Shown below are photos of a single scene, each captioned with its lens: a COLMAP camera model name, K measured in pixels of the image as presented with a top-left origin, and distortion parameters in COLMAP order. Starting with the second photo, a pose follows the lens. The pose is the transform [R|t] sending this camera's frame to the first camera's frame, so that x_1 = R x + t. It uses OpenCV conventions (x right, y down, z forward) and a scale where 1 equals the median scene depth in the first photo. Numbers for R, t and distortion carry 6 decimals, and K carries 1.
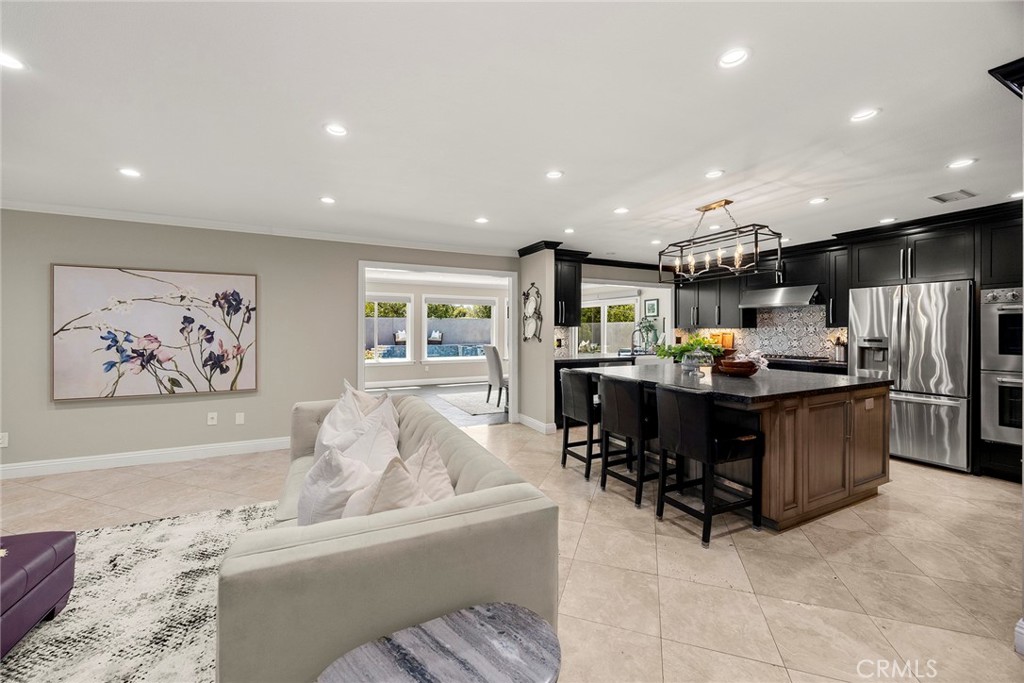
lens RADIAL K [[399.1, 0, 511.6], [0, 399.1, 329.2], [0, 0, 1]] dist [-0.000121, -0.000262]
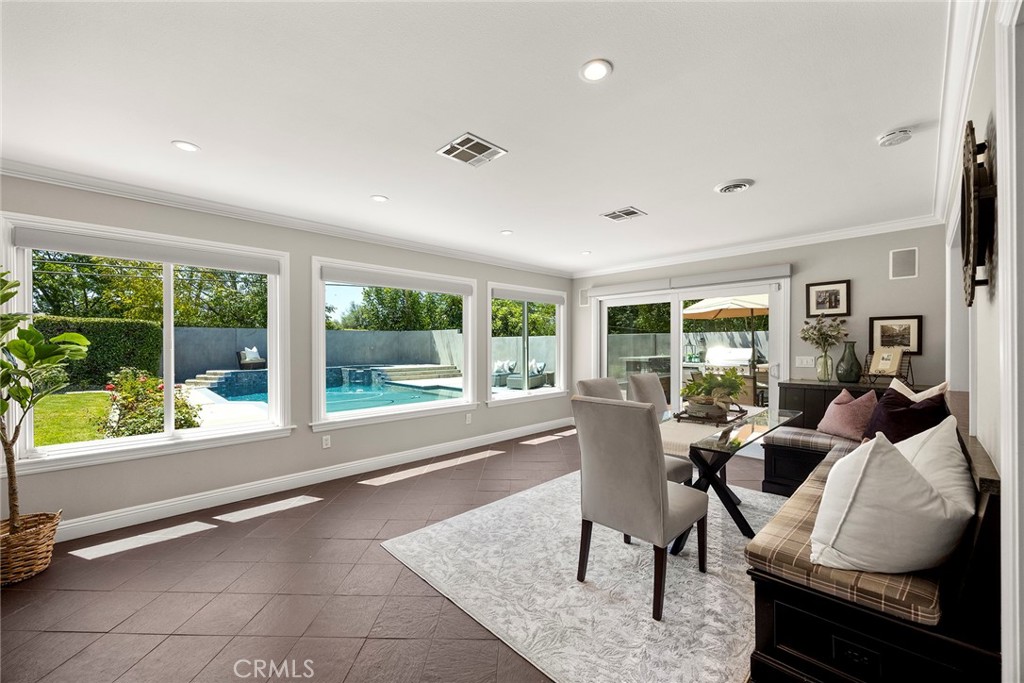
lens RADIAL K [[397.4, 0, 512.0], [0, 397.4, 341.5], [0, 0, 1]] dist [-0.000769, -0.000091]
pose [[0.950440, -0.002410, 0.310898, -0.290232], [0.005061, 0.999957, -0.007723, 0.002968], [-0.310867, 0.008913, 0.950412, 1.031657]]
